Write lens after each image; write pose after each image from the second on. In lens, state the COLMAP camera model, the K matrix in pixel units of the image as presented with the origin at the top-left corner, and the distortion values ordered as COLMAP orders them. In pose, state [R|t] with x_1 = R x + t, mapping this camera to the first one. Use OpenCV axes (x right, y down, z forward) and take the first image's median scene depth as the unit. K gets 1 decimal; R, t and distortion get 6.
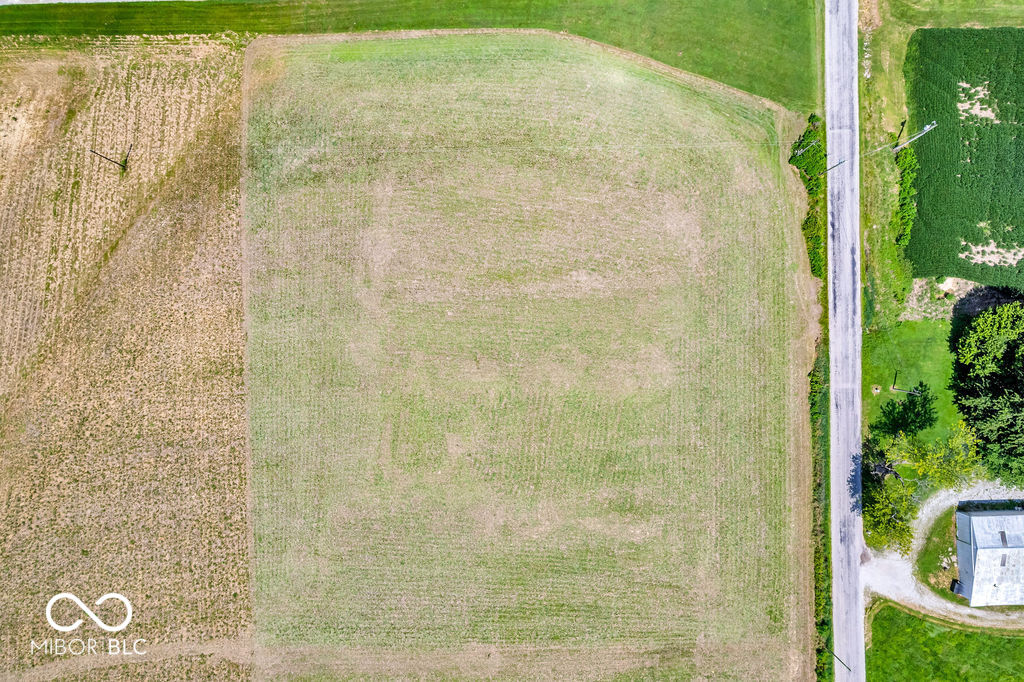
lens RADIAL K [[665.1, 0, 510.7], [0, 665.1, 338.2], [0, 0, 1]] dist [-0.072901, 0.063474]
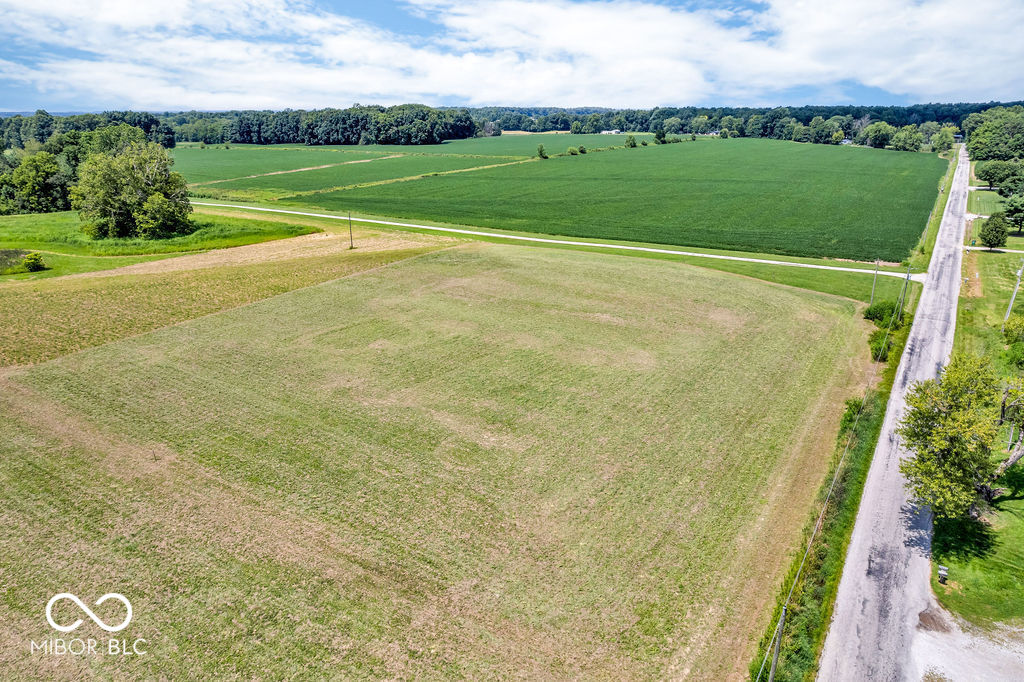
lens RADIAL K [[665.1, 0, 512.1], [0, 665.1, 337.5], [0, 0, 1]] dist [-0.072901, 0.063474]
pose [[0.823358, 0.190381, -0.534637, 0.509139], [-0.567522, 0.276575, -0.775516, 0.722272], [0.000224, 0.941946, 0.335765, 0.709937]]
